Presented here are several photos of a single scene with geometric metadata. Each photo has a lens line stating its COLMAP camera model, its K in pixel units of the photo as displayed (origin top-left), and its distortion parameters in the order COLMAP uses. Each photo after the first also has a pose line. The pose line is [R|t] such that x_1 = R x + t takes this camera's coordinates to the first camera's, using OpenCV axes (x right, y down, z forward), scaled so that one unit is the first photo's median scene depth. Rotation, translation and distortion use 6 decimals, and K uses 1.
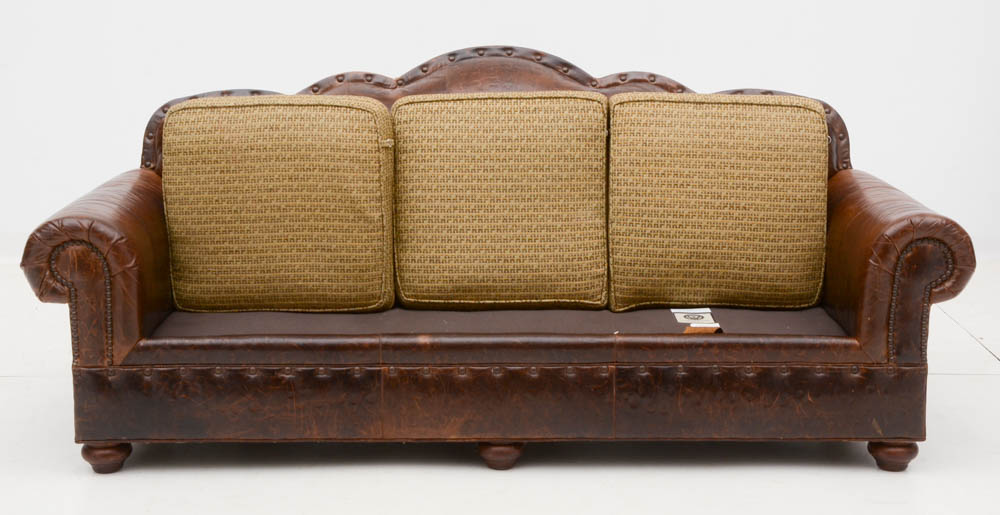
lens RADIAL K [[1638.6, 0, 484.9], [0, 1638.6, 258.0], [0, 0, 1]] dist [0.175818, 0.000000]
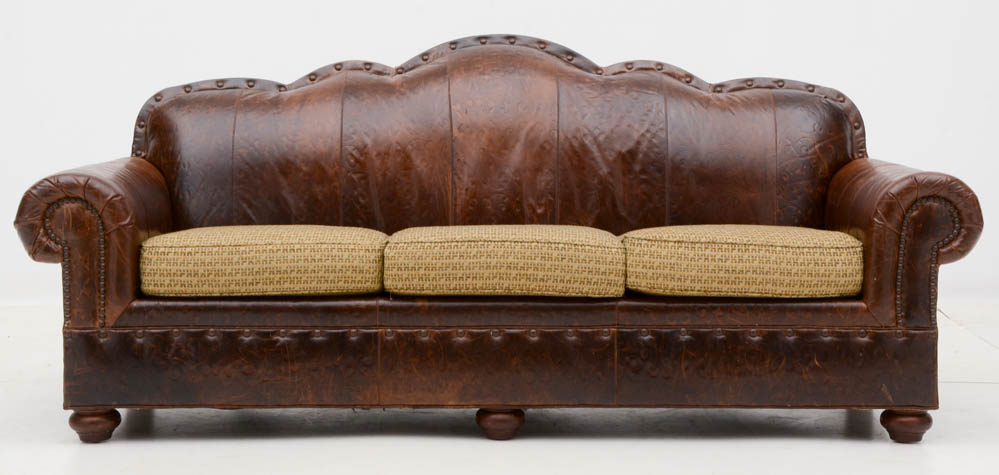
lens RADIAL K [[1992.7, 0, 482.7], [0, 1992.7, 228.9], [0, 0, 1]] dist [0.310053, 0.000000]
pose [[0.999936, 0.000690, -0.011329, 0.012856], [-0.002005, 0.993190, -0.116492, 0.145647], [0.011171, 0.116507, 0.993127, -0.191637]]
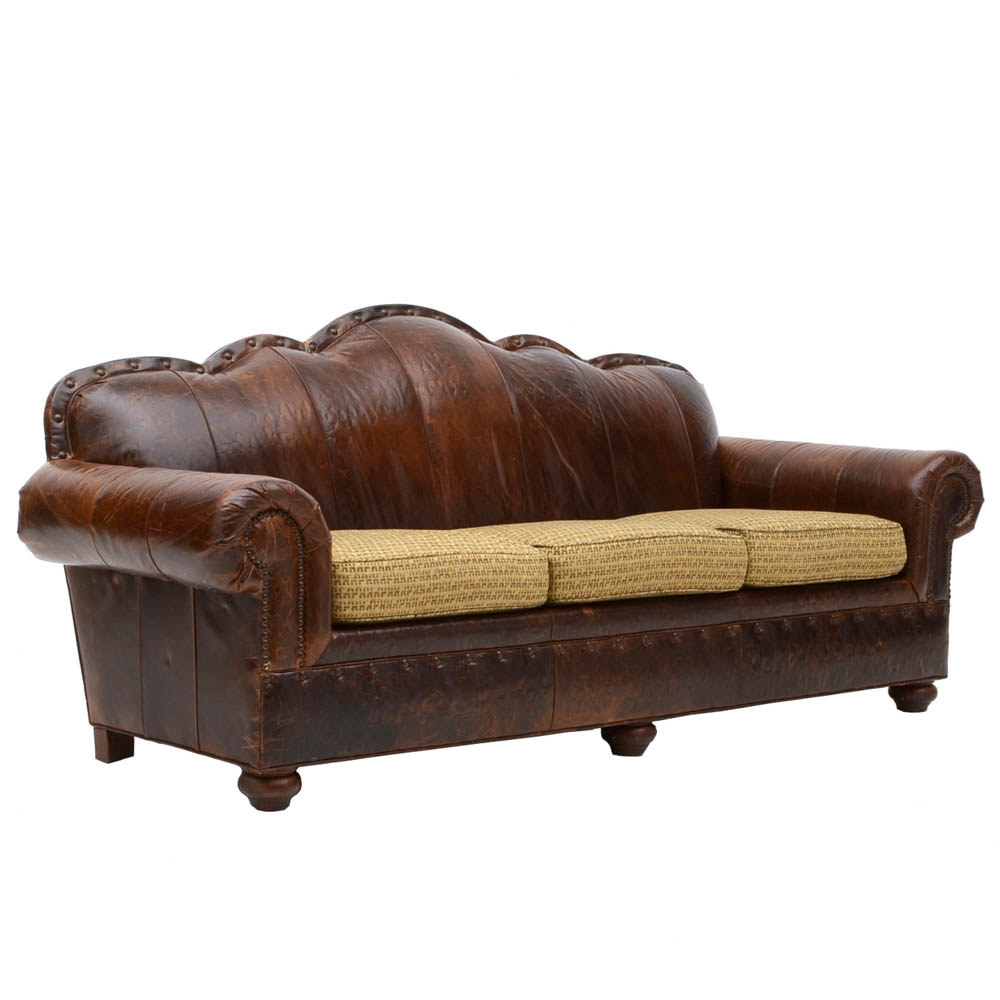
lens RADIAL K [[2531.8, 0, 500.4], [0, 2531.8, 504.4], [0, 0, 1]] dist [0.015289, 0.000000]
pose [[0.755694, -0.040258, 0.653686, -0.947216], [0.121637, 0.989371, -0.079688, 0.096025], [-0.643530, 0.139732, 0.752559, 0.007856]]
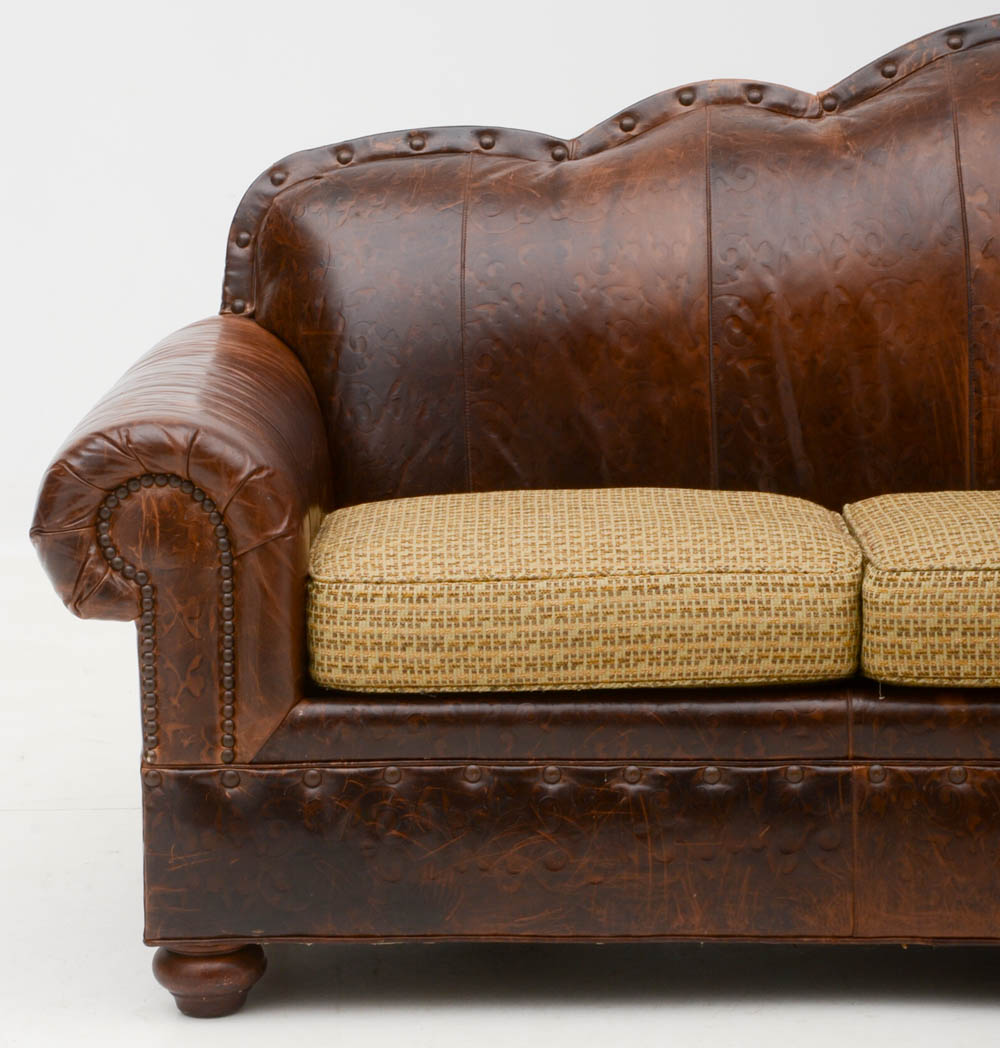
lens RADIAL K [[4465.0, 0, 486.2], [0, 4465.0, 497.9], [0, 0, 1]] dist [0.714537, 0.000000]
pose [[0.999166, -0.007844, -0.040072, -0.110650], [0.007002, 0.999753, -0.021114, 0.020660], [0.040228, 0.020816, 0.998974, -0.176654]]
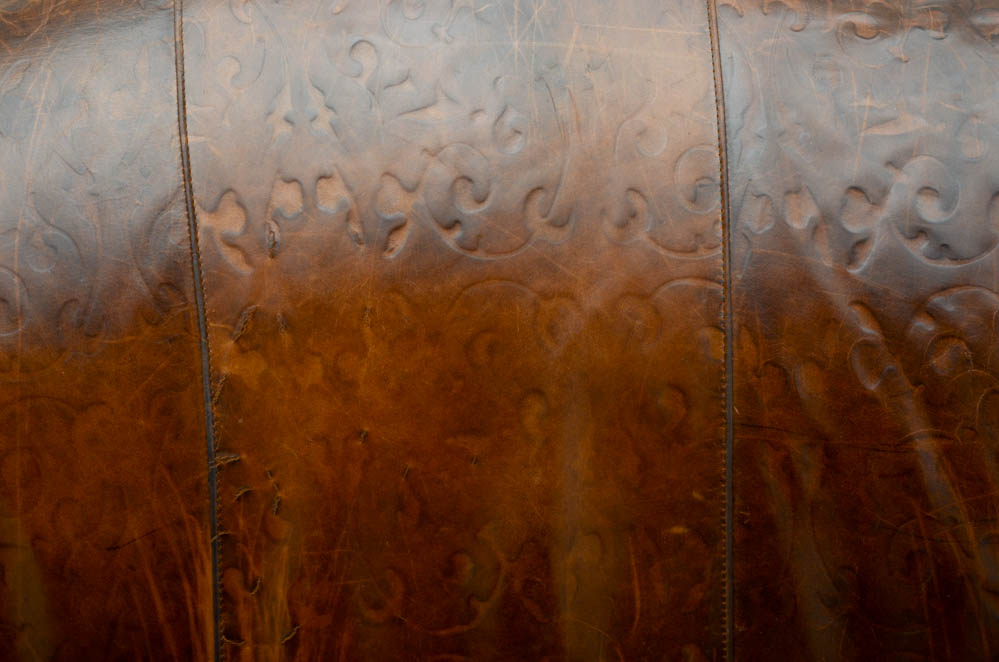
lens RADIAL K [[2958.8, 0, 494.6], [0, 2958.8, 330.7], [0, 0, 1]] dist [0.842990, 0.000000]
pose [[0.999531, -0.030421, 0.003578, 0.014973], [0.028896, 0.975214, 0.219370, -0.166180], [-0.010163, -0.219164, 0.975635, 0.734347]]
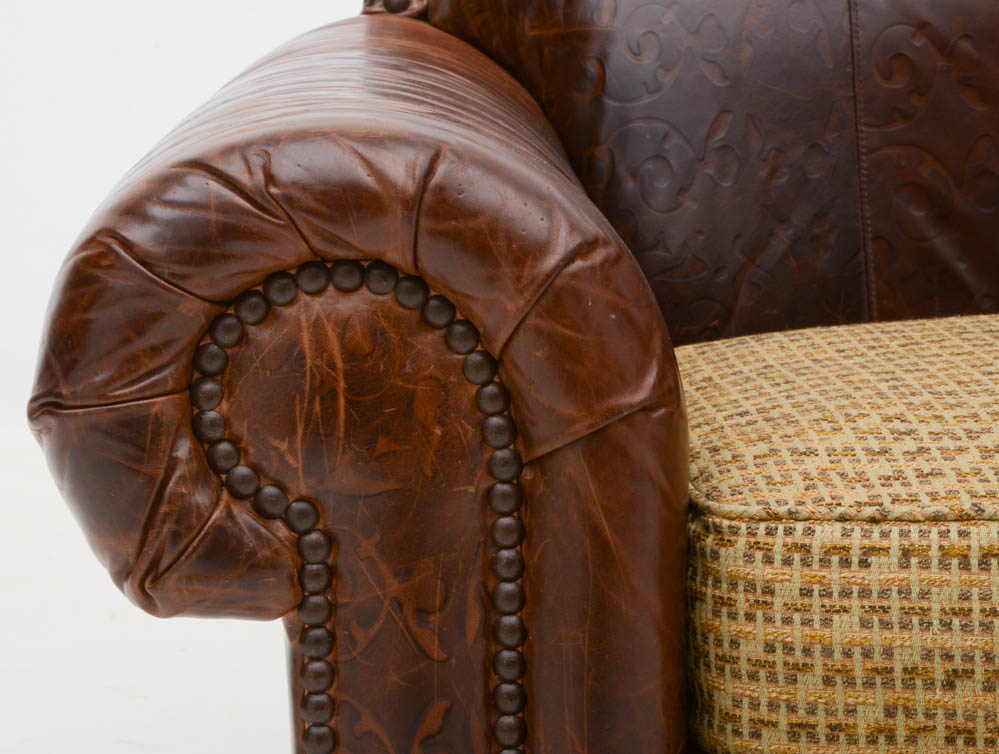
lens RADIAL K [[3038.7, 0, 423.5], [0, 3038.7, 381.2], [0, 0, 1]] dist [0.616793, 0.000000]
pose [[0.999666, -0.022560, -0.012588, -0.229836], [0.022251, 0.999461, -0.024140, 0.010026], [0.013125, 0.023852, 0.999629, 0.660010]]
